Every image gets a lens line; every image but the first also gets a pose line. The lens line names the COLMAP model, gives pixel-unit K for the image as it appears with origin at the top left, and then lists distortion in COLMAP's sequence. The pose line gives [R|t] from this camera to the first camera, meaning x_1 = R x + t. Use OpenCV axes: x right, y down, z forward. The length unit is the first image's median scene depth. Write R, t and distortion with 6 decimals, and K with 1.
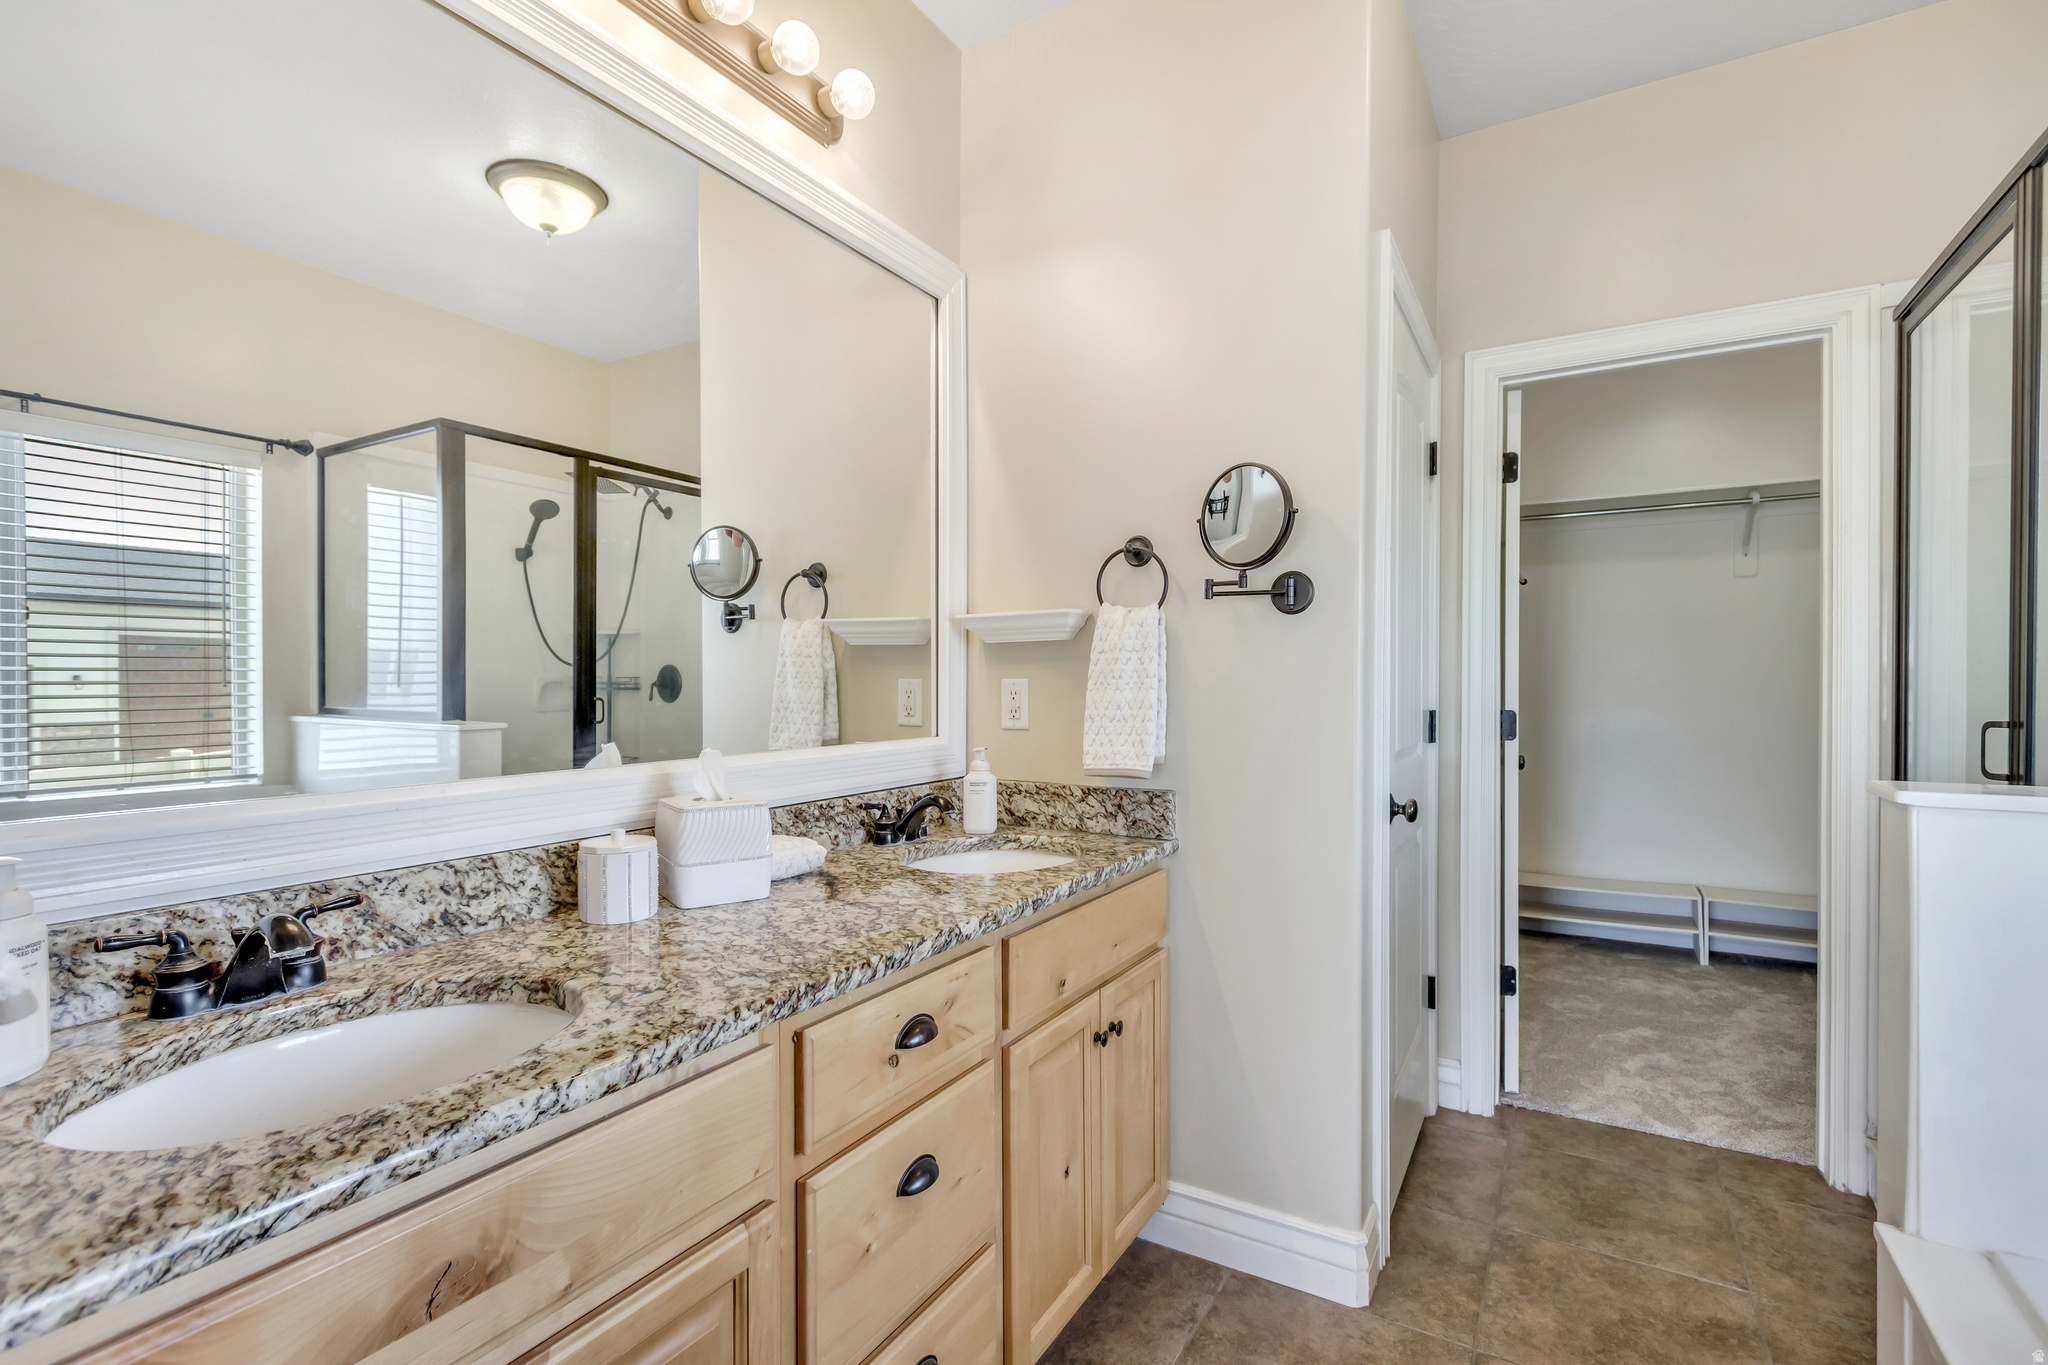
lens RADIAL K [[941.2, 0, 1032.5], [0, 941.2, 680.7], [0, 0, 1]] dist [0.003726, -0.003251]
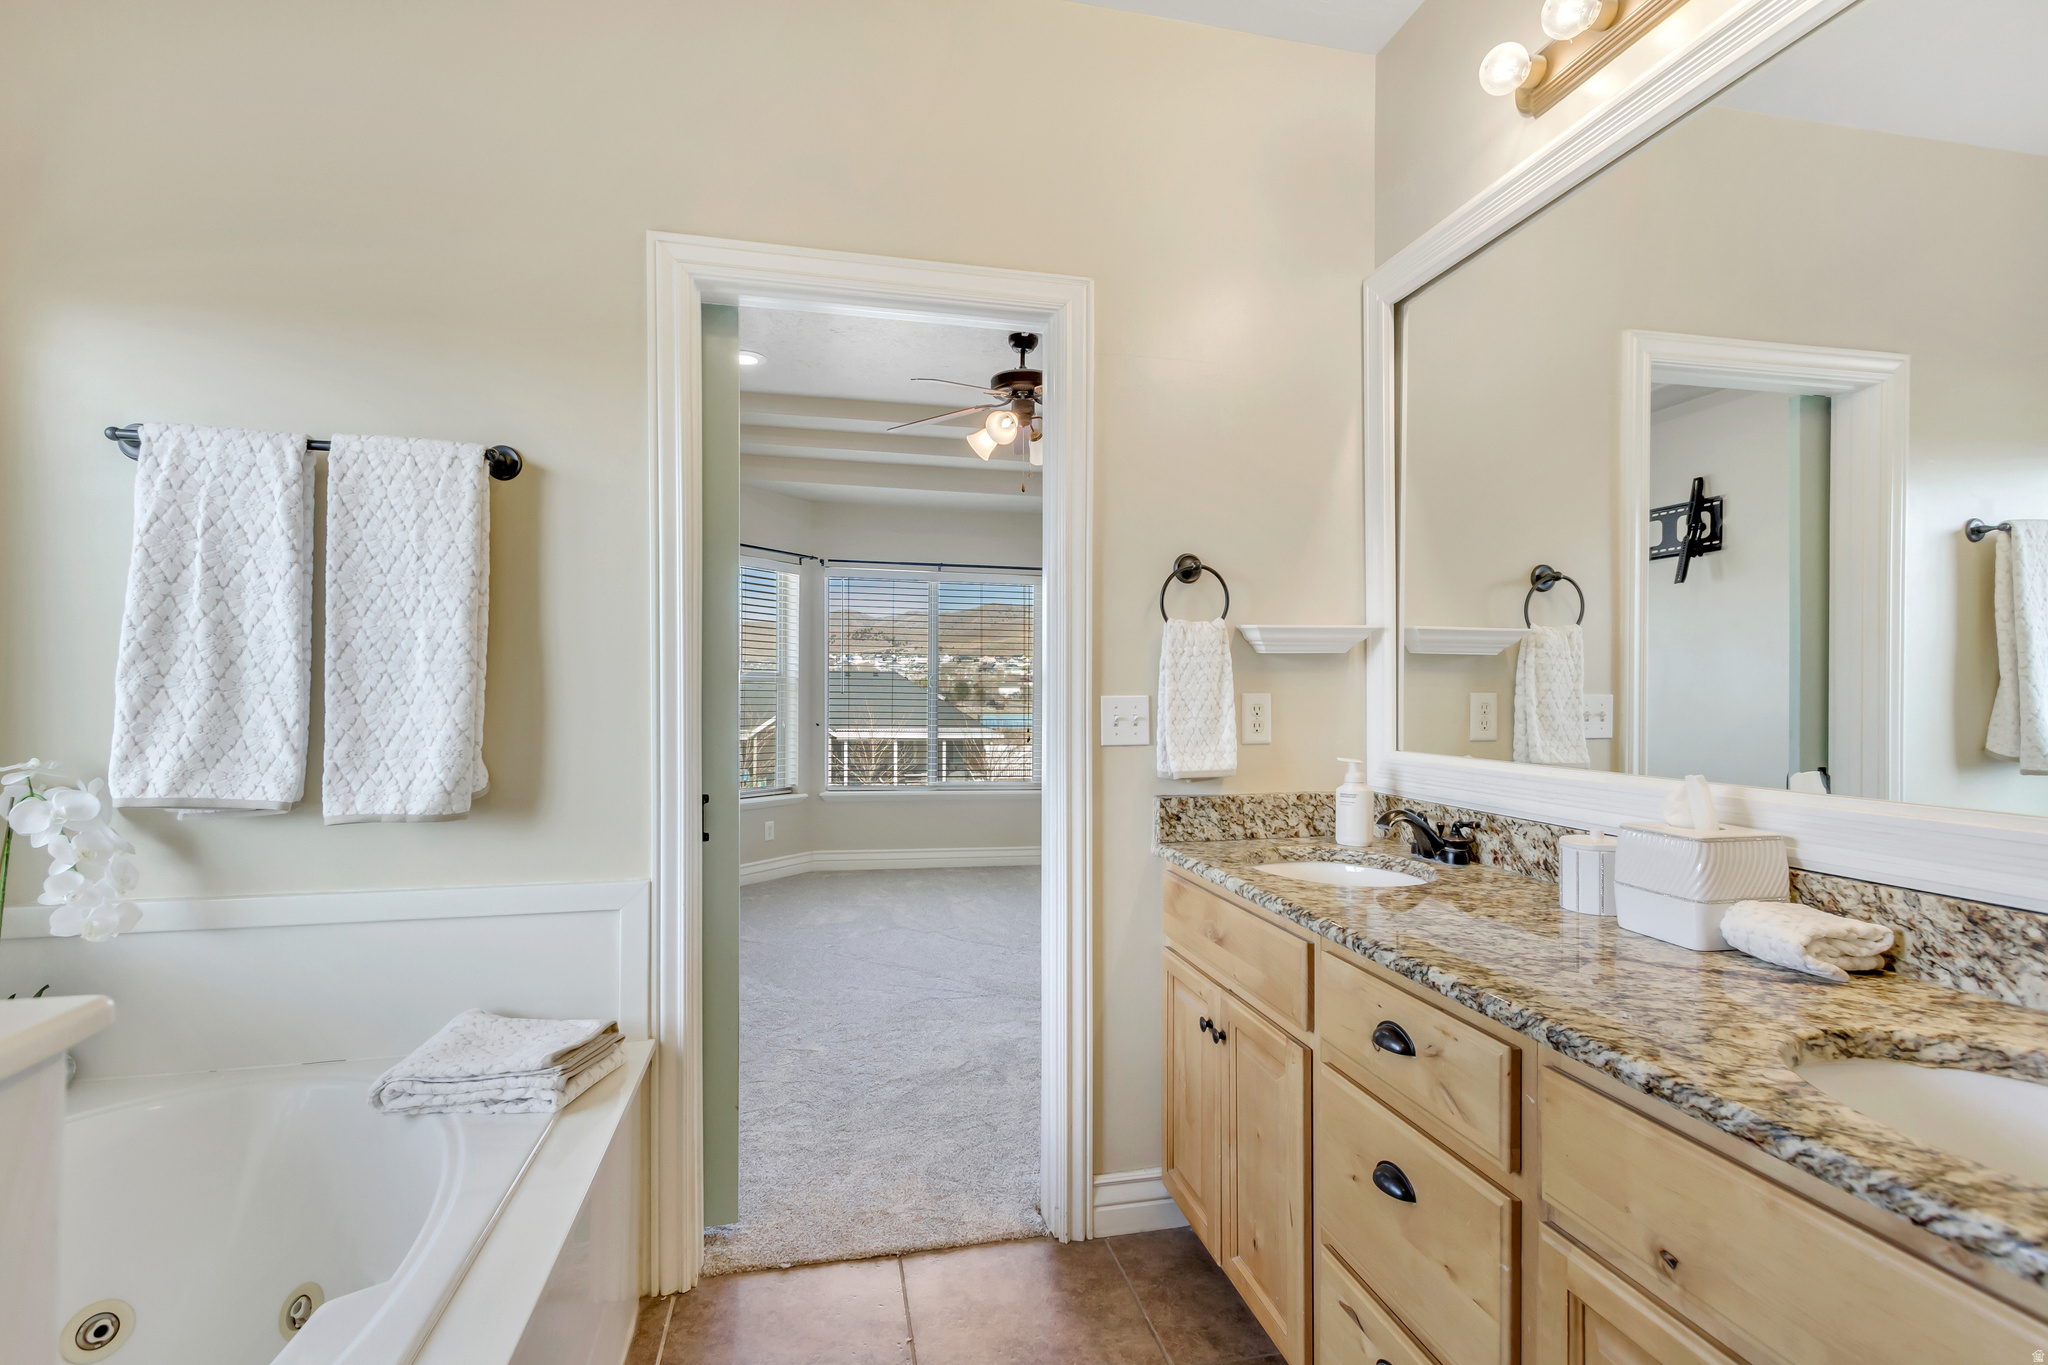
lens RADIAL K [[941.2, 0, 1025.0], [0, 941.2, 686.1], [0, 0, 1]] dist [0.003726, -0.003251]
pose [[-0.725263, -0.003817, -0.688462, 0.864588], [-0.005707, 0.999984, 0.000468, -0.003676], [0.688449, 0.004269, -0.725273, 1.466559]]
